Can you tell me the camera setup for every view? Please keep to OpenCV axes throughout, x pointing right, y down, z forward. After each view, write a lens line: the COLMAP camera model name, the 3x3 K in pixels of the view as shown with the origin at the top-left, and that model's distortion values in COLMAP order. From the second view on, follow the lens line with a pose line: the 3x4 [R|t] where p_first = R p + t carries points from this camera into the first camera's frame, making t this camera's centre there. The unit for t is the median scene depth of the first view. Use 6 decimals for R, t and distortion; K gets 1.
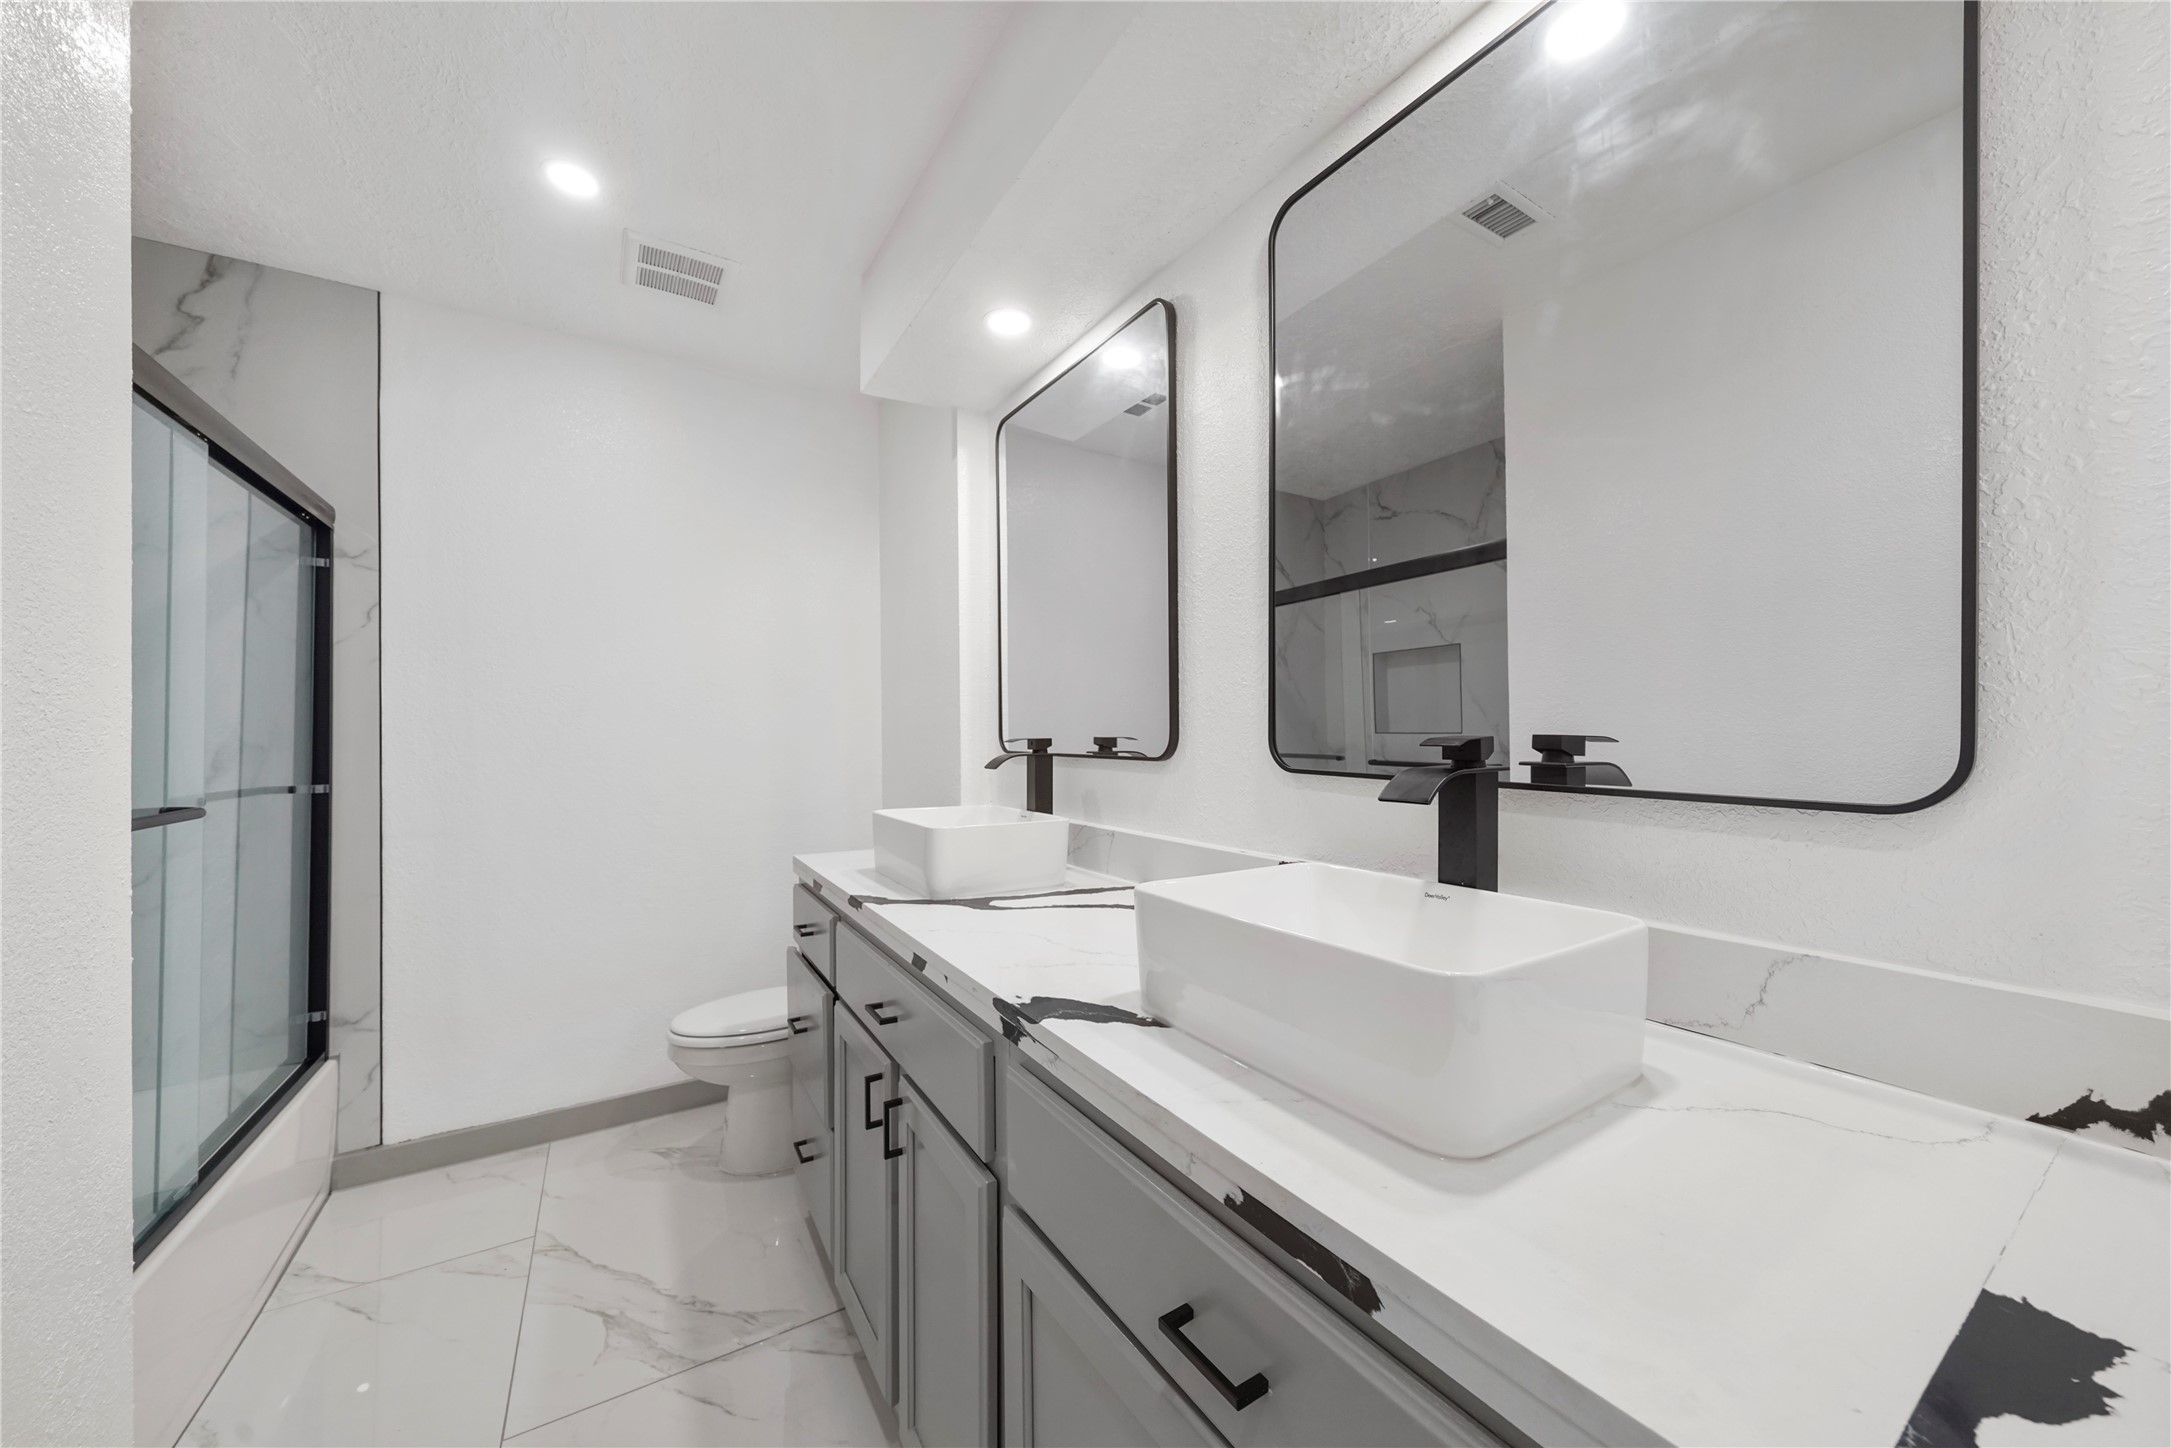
lens RADIAL K [[753.8, 0, 1080.0], [0, 753.8, 737.4], [0, 0, 1]] dist [-0.000656, -0.000722]
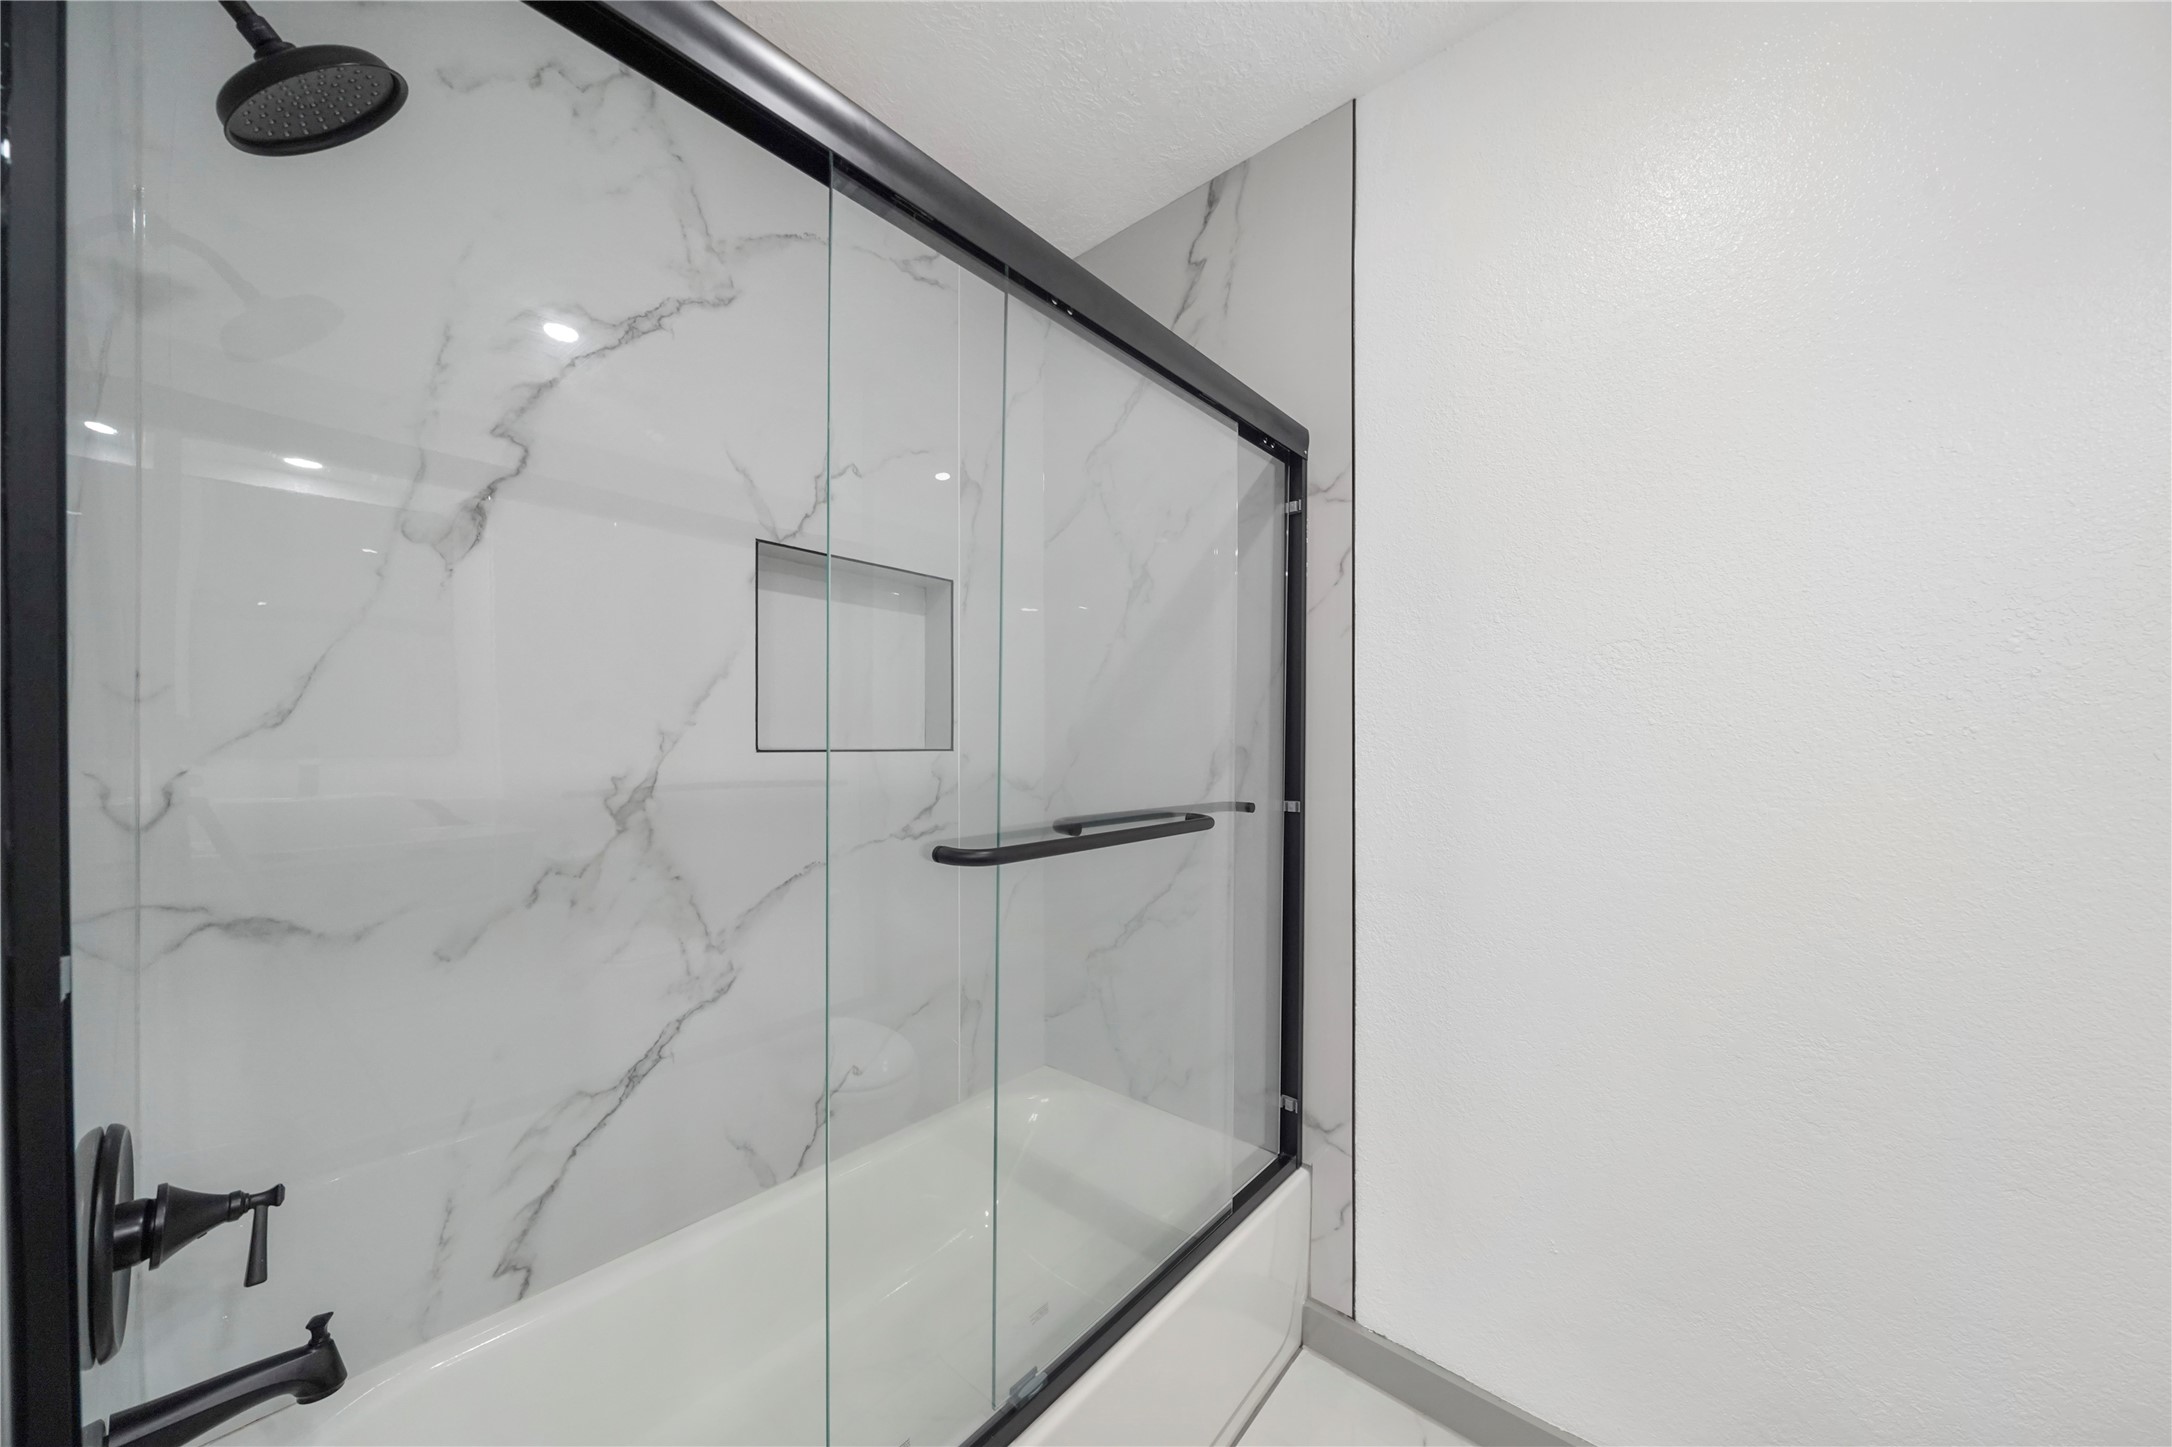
lens RADIAL K [[754.1, 0, 1075.8], [0, 754.1, 742.6], [0, 0, 1]] dist [-0.000656, -0.000722]
pose [[0.296659, 0.006295, -0.954963, -0.349453], [-0.001866, 0.999980, 0.006012, -0.000234], [0.954982, -0.000001, 0.296665, 0.563895]]
